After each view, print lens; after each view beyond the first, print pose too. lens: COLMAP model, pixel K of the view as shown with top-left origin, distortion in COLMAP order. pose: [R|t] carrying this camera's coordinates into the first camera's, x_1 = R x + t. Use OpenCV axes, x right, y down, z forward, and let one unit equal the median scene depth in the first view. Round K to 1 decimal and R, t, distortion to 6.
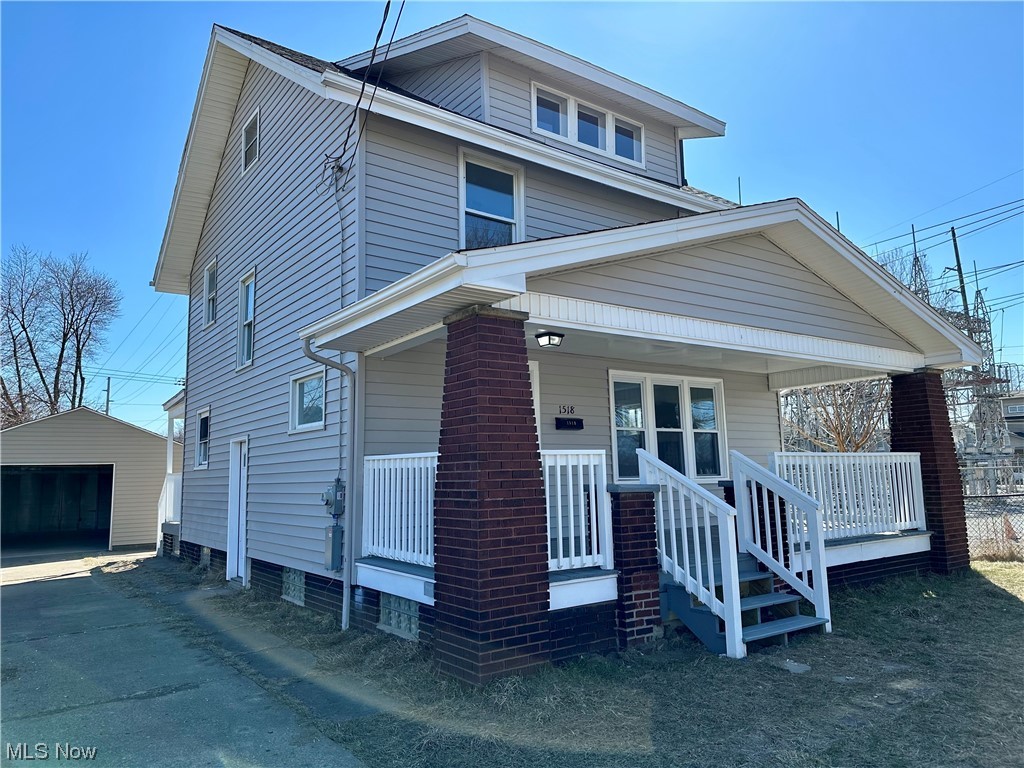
lens RADIAL K [[714.1, 0, 506.2], [0, 714.1, 380.7], [0, 0, 1]] dist [0.050085, -0.005469]
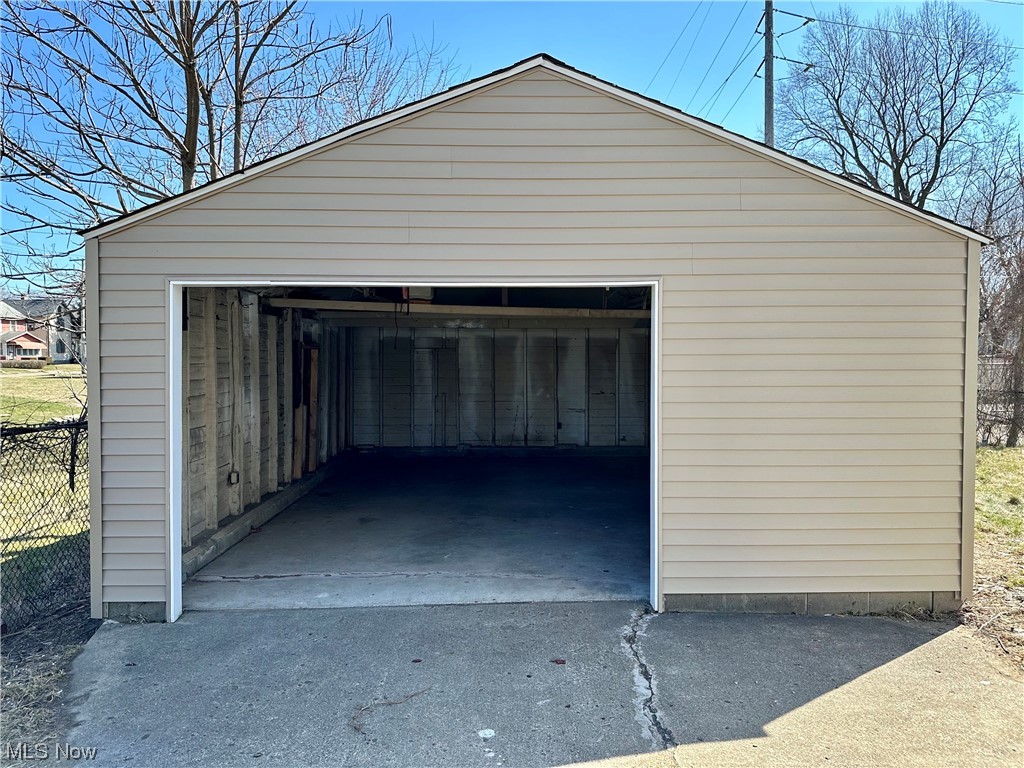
lens RADIAL K [[714.1, 0, 509.8], [0, 714.1, 382.0], [0, 0, 1]] dist [0.050085, -0.005469]
pose [[0.827653, 0.035749, -0.560100, -0.342134], [0.060568, 0.986451, 0.152463, 0.083500], [0.557962, -0.160111, 0.814274, 0.589754]]
